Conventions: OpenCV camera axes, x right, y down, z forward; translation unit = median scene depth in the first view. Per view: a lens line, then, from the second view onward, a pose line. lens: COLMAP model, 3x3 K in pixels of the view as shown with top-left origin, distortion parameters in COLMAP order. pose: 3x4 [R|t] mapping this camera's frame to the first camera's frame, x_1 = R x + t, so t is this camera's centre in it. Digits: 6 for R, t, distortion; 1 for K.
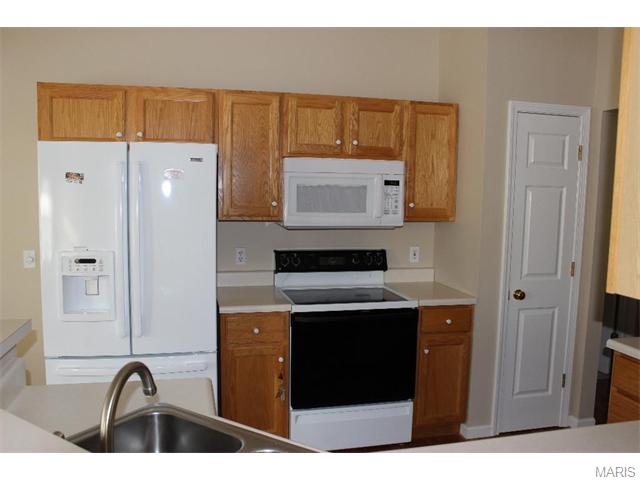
lens RADIAL K [[536.3, 0, 320.0], [0, 536.3, 240.0], [0, 0, 1]] dist [-0.173690, 0.160042]
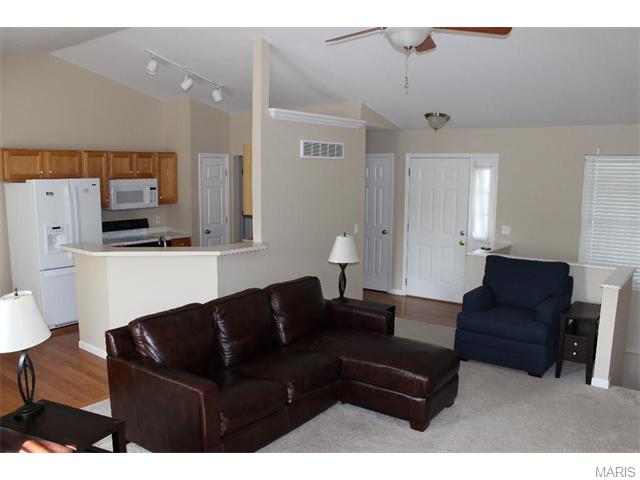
lens RADIAL K [[536.3, 0, 320.0], [0, 536.3, 240.0], [0, 0, 1]] dist [-0.173690, 0.160042]
pose [[0.773538, -0.095487, 0.626515, -0.769388], [0.072826, 0.995428, 0.061797, 0.027566], [-0.629552, -0.002176, 0.776956, -1.252062]]
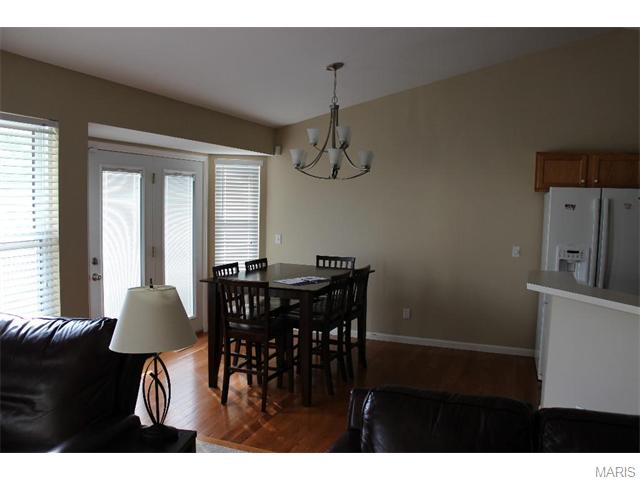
lens RADIAL K [[536.3, 0, 320.0], [0, 536.3, 240.0], [0, 0, 1]] dist [-0.173690, 0.160042]
pose [[0.816148, 0.043756, -0.576184, -0.093300], [-0.059485, 0.998193, -0.008455, 0.051071], [0.574773, 0.041175, 0.817276, -0.781094]]
